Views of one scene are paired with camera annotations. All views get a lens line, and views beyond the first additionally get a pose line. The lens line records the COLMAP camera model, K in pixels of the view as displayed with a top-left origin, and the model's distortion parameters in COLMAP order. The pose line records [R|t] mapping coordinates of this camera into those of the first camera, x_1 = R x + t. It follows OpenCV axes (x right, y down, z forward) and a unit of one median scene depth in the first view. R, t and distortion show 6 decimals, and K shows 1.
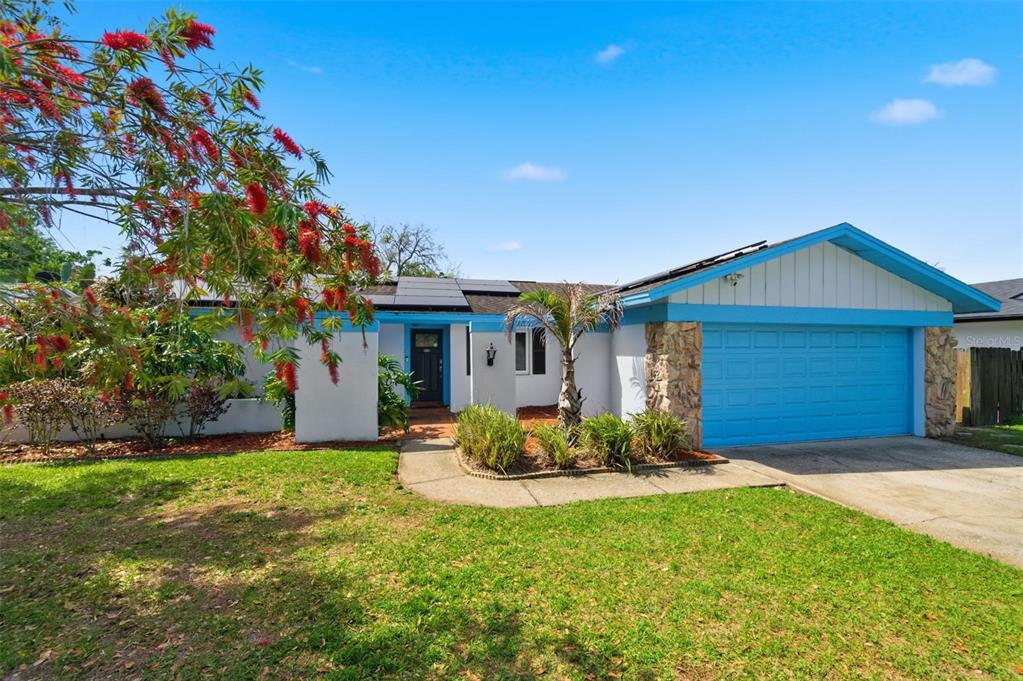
lens RADIAL K [[417.1, 0, 511.9], [0, 417.1, 346.9], [0, 0, 1]] dist [-0.002430, -0.000324]
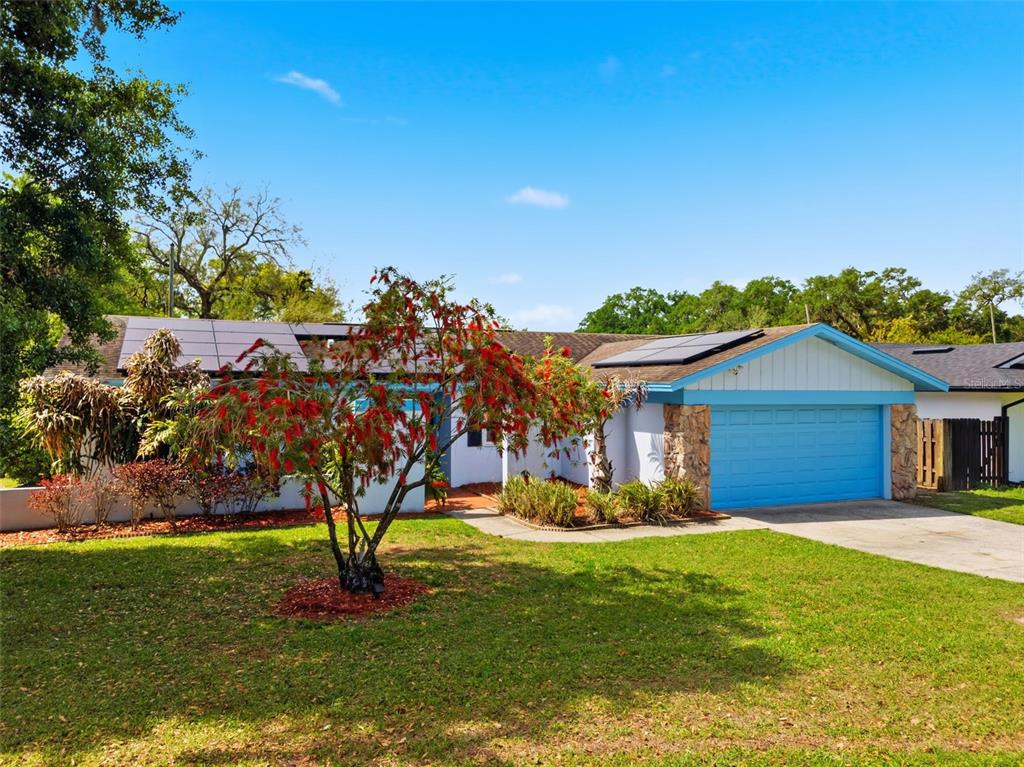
lens RADIAL K [[742.4, 0, 508.7], [0, 742.4, 381.0], [0, 0, 1]] dist [0.092041, -0.092711]
pose [[0.983728, 0.005792, 0.179572, -0.476547], [-0.005291, 0.999981, -0.003265, -0.111232], [-0.179587, 0.002262, 0.983739, -0.962201]]
